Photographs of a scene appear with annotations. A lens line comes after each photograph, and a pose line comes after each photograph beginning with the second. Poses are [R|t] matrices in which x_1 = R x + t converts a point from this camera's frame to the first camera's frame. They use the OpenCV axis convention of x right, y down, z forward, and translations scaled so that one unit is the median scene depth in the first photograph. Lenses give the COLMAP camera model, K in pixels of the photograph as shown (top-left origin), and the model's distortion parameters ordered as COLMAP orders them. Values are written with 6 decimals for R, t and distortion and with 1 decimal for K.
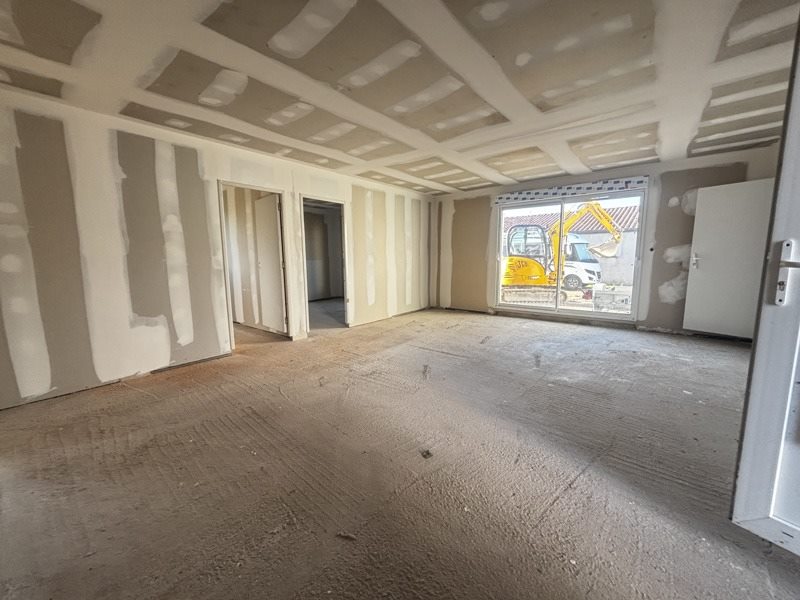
lens RADIAL K [[320.7, 0, 398.4], [0, 320.7, 298.9], [0, 0, 1]] dist [0.000951, -0.000053]
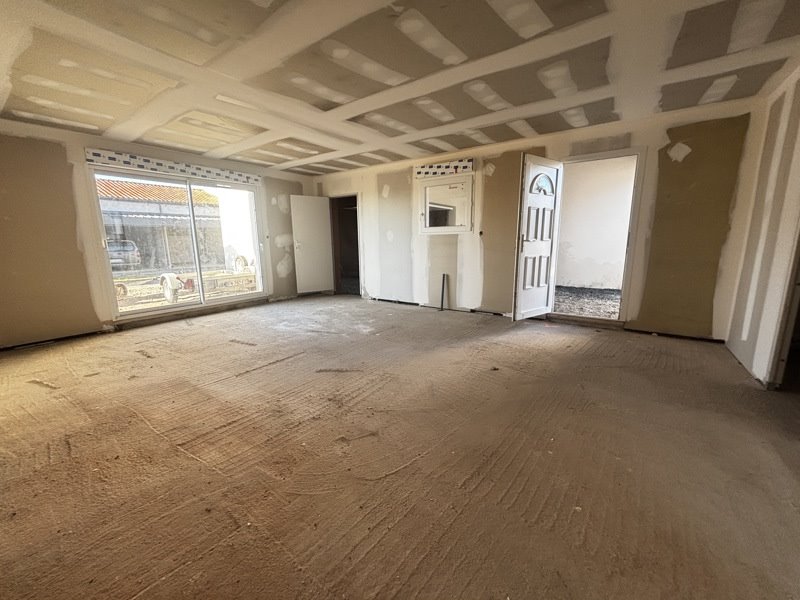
lens RADIAL K [[320.7, 0, 398.4], [0, 320.7, 298.9], [0, 0, 1]] dist [0.000951, -0.000053]
pose [[-0.061795, -0.172746, 0.983026, -0.642043], [0.144642, 0.972961, 0.180070, -0.086667], [-0.987553, 0.153315, -0.035138, 0.705972]]
